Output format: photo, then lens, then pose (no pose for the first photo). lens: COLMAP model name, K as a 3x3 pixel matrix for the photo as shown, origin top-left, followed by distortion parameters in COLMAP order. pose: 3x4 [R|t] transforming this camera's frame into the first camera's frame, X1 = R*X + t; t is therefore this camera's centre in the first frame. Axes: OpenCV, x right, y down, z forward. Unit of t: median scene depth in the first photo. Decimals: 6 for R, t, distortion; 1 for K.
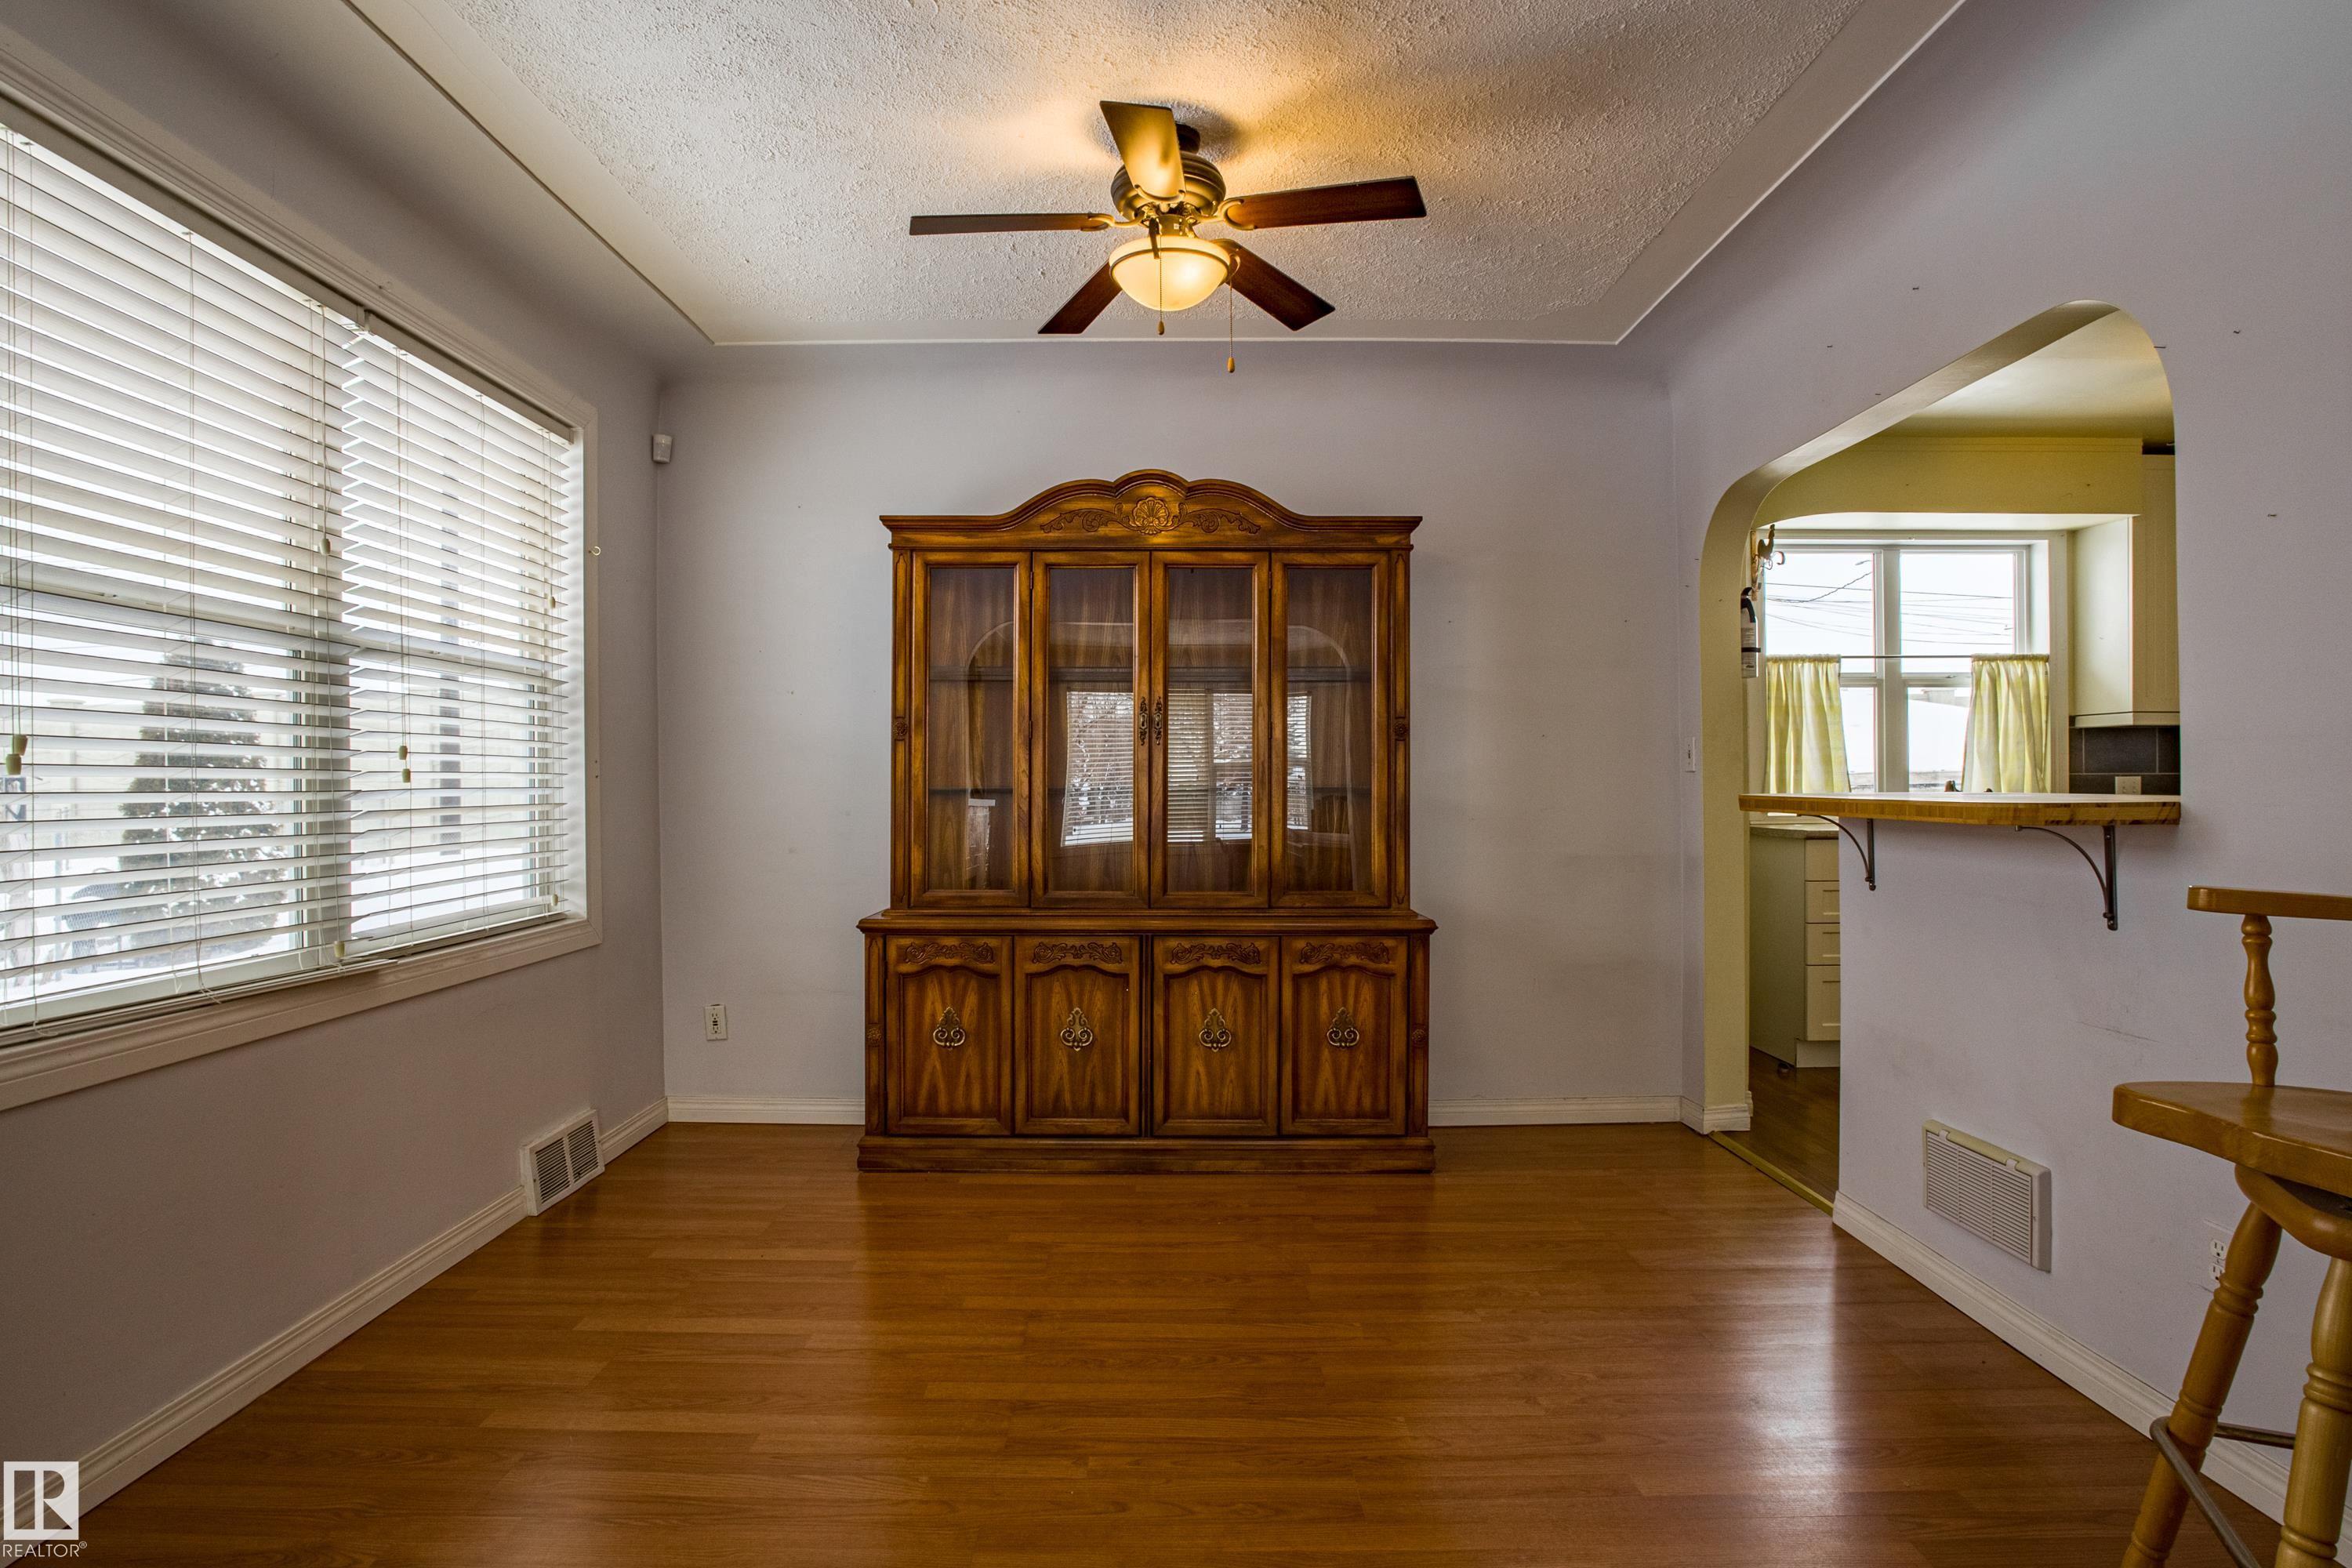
lens RADIAL K [[1227.8, 0, 1152.5], [0, 1227.8, 785.6], [0, 0, 1]] dist [-0.069955, 0.029984]
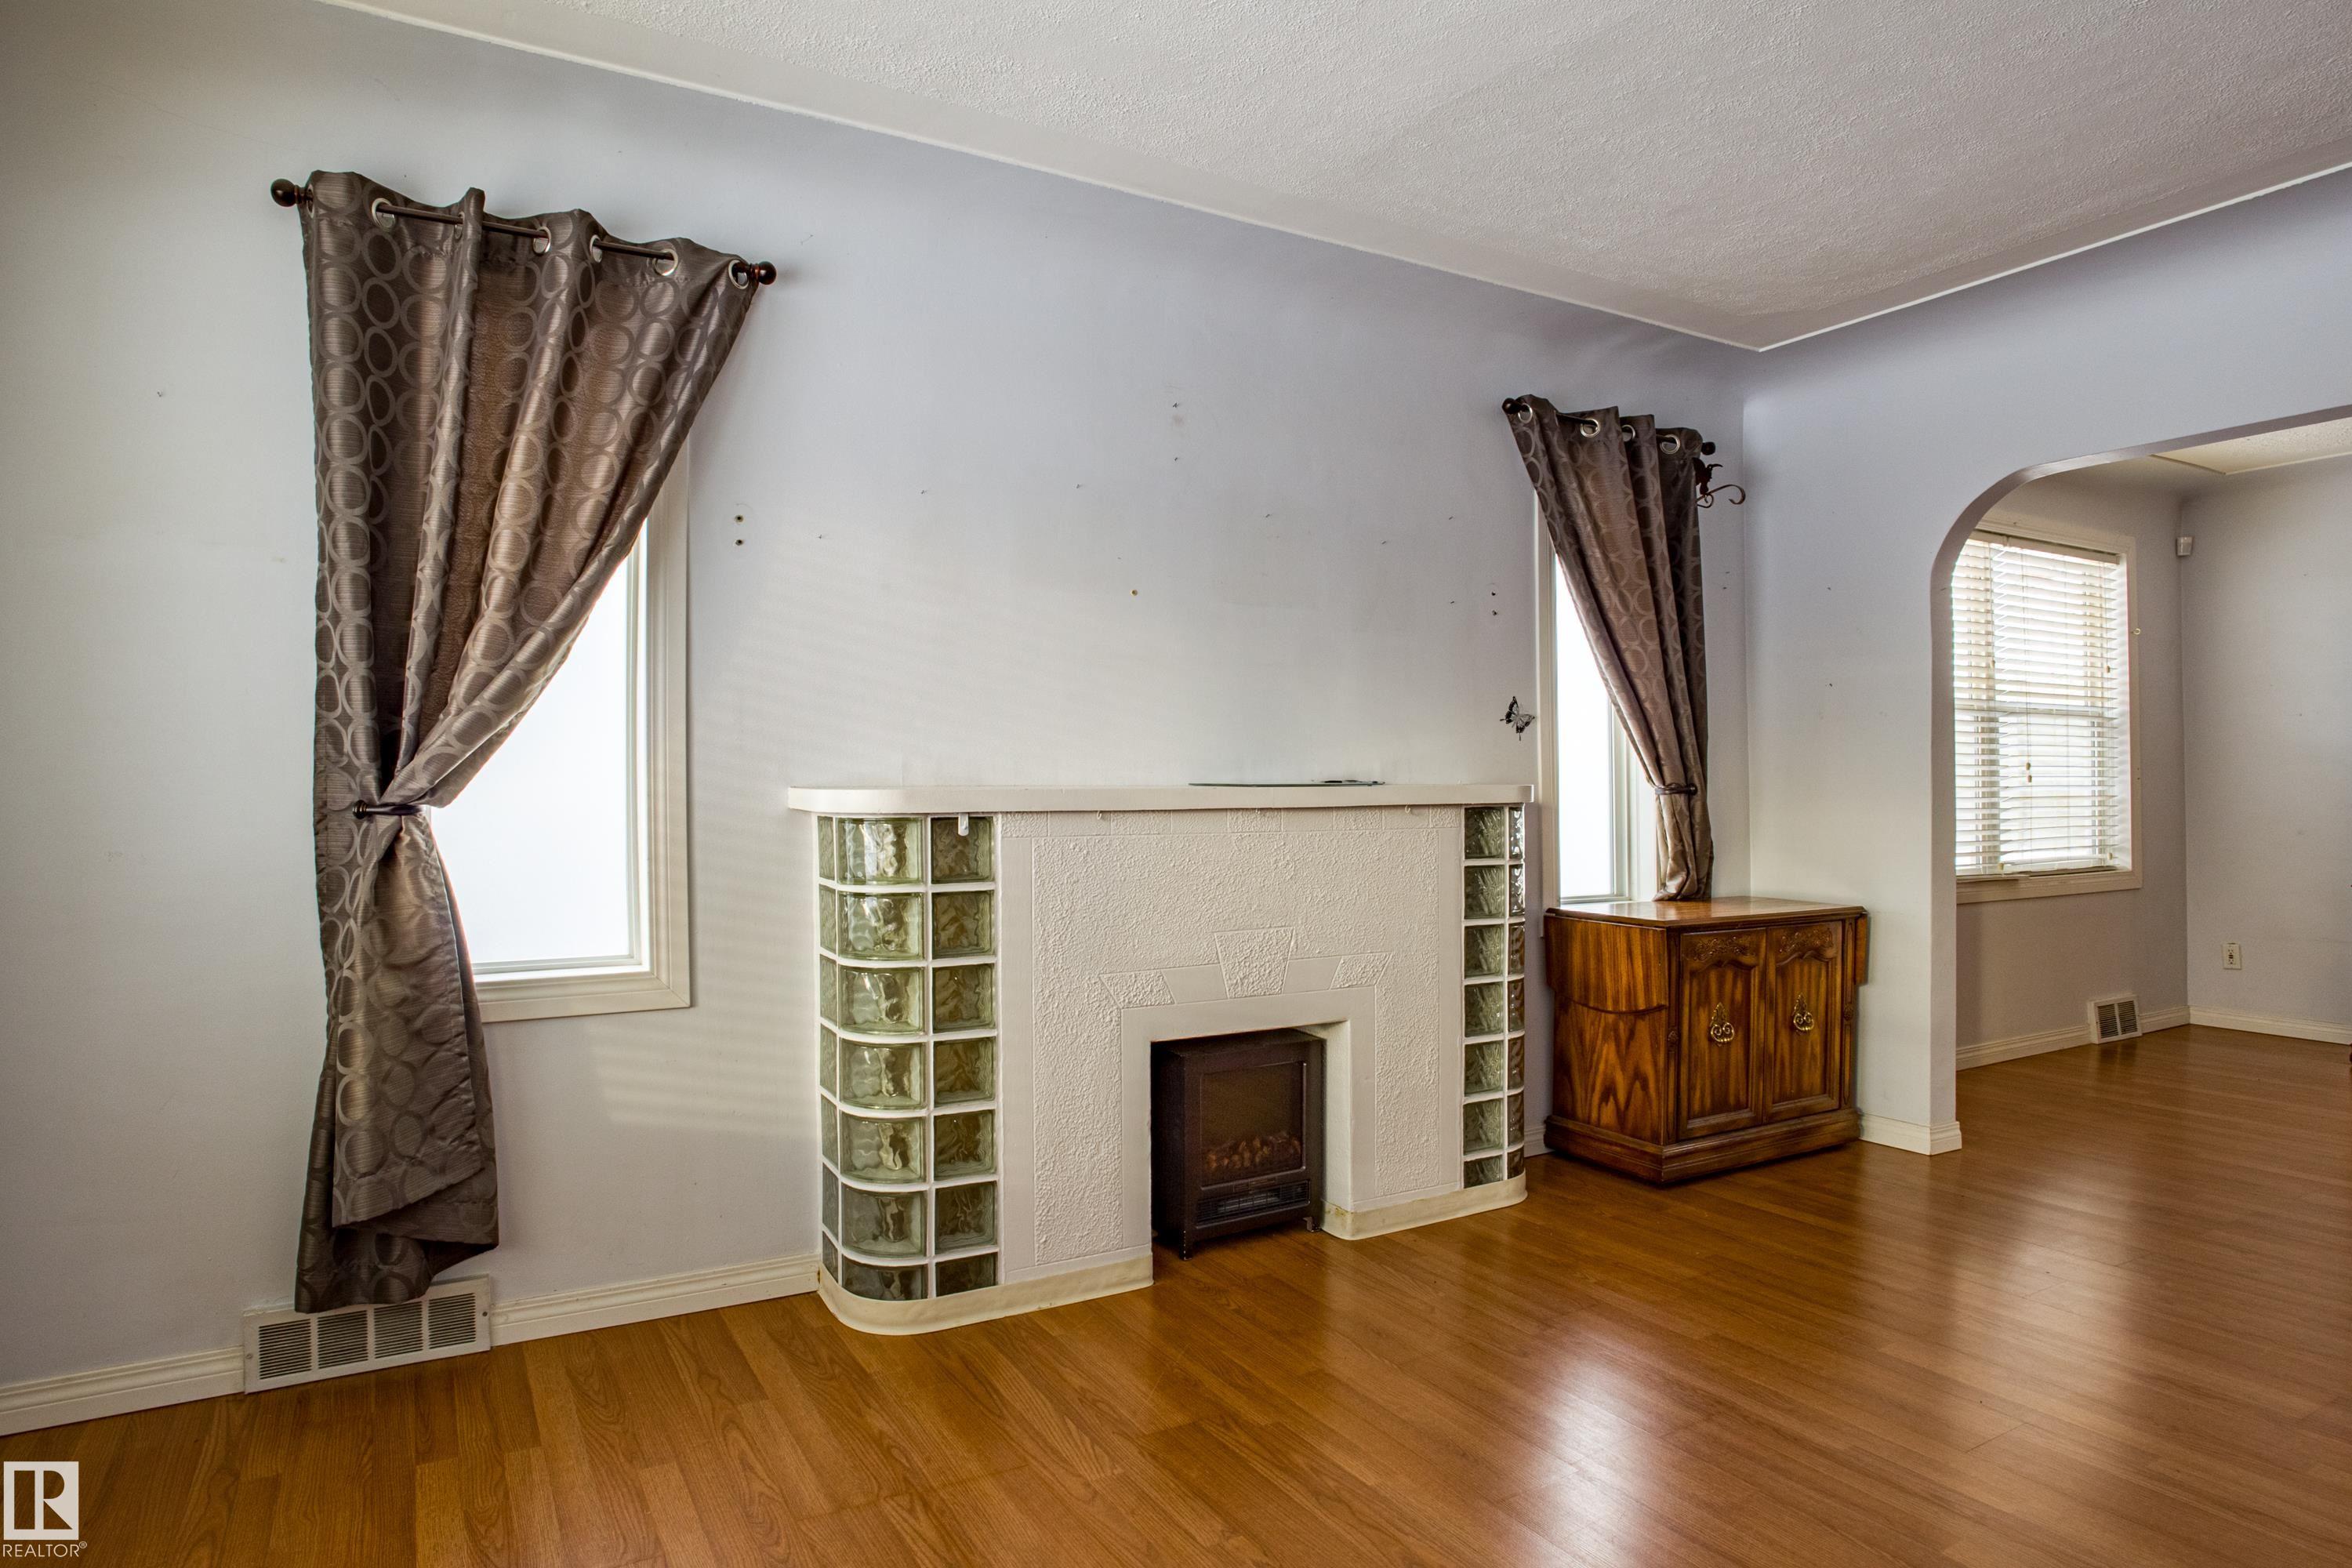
lens RADIAL K [[1302.9, 0, 1176.0], [0, 1302.9, 784.0], [0, 0, 1]] dist [-0.066008, 0.035725]
pose [[0.500822, -0.001697, -0.865549, 0.320168], [-0.001881, 0.999994, -0.003049, 0.006577], [0.865548, 0.003155, 0.500815, -0.857152]]
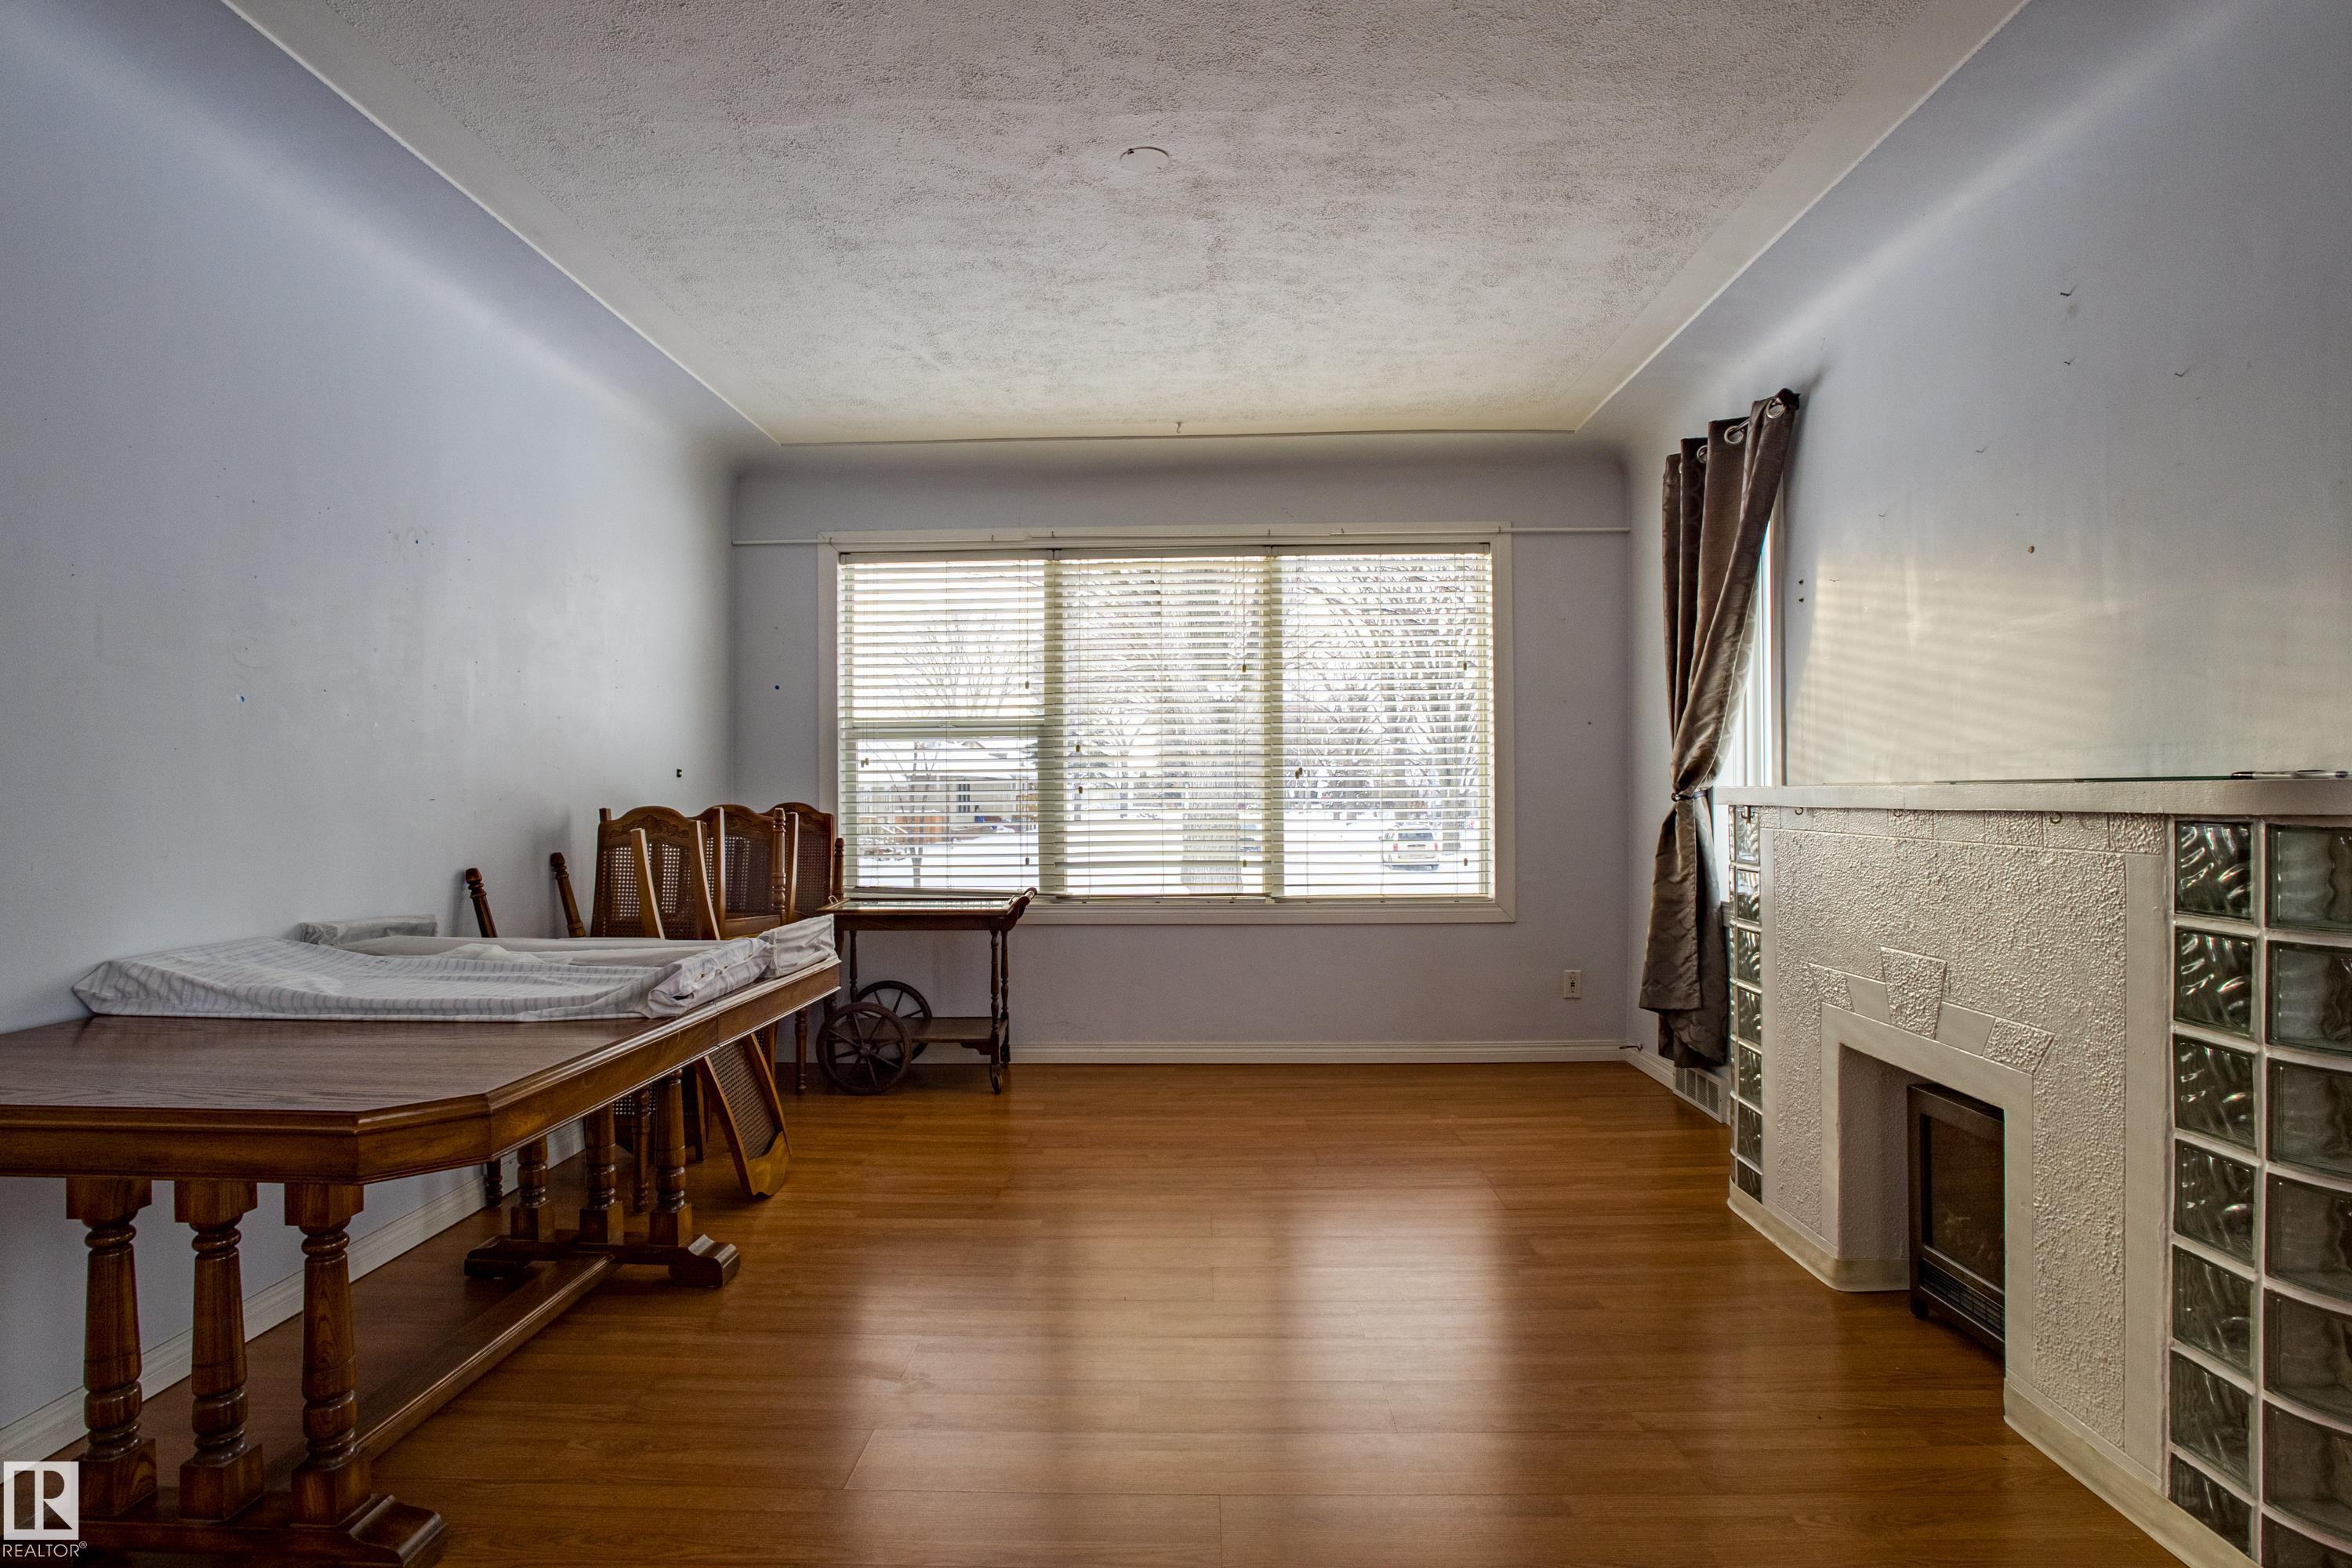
lens RADIAL K [[1227.8, 0, 1152.5], [0, 1227.8, 785.6], [0, 0, 1]] dist [-0.069955, 0.029984]
pose [[-0.999656, 0.007946, 0.024985, 0.011505], [0.007986, 0.999967, 0.001522, 0.002126], [-0.024972, 0.001721, -0.999687, 0.286387]]
